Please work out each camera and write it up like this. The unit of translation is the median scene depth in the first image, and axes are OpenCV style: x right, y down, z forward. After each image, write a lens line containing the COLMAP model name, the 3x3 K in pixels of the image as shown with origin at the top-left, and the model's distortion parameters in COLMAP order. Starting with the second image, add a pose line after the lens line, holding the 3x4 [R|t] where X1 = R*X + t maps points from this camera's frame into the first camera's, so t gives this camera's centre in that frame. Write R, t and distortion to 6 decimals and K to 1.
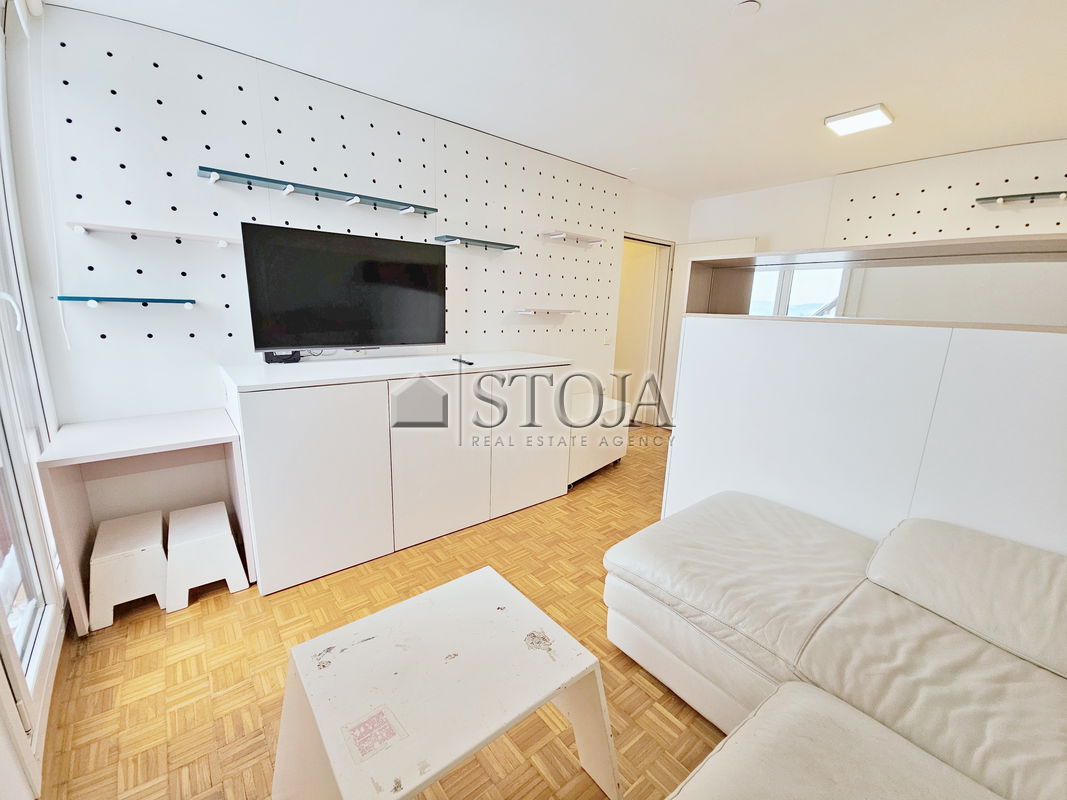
lens RADIAL K [[435.0, 0, 527.6], [0, 435.0, 401.8], [0, 0, 1]] dist [0.003499, -0.000403]
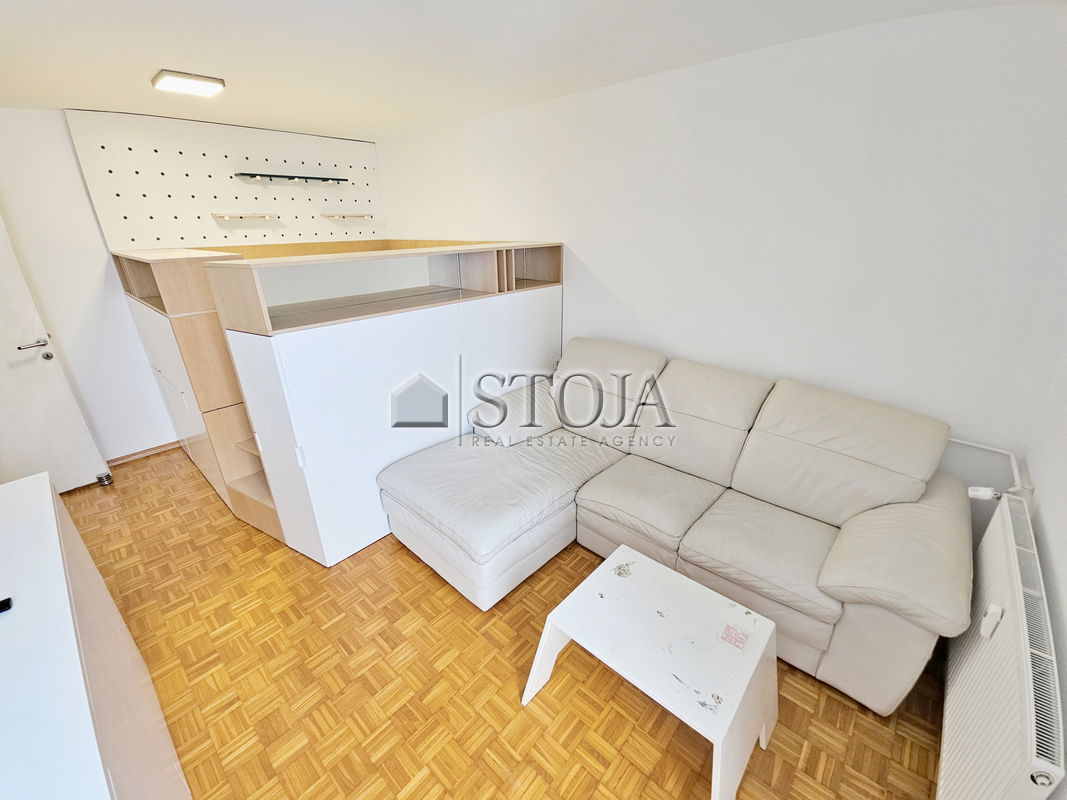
lens RADIAL K [[435.0, 0, 527.6], [0, 435.0, 401.8], [0, 0, 1]] dist [0.003499, -0.000403]
pose [[-0.151340, -0.407046, 0.900783, -0.439993], [0.222205, 0.873947, 0.432252, -0.291620], [-0.963183, 0.265576, -0.041816, 0.515062]]
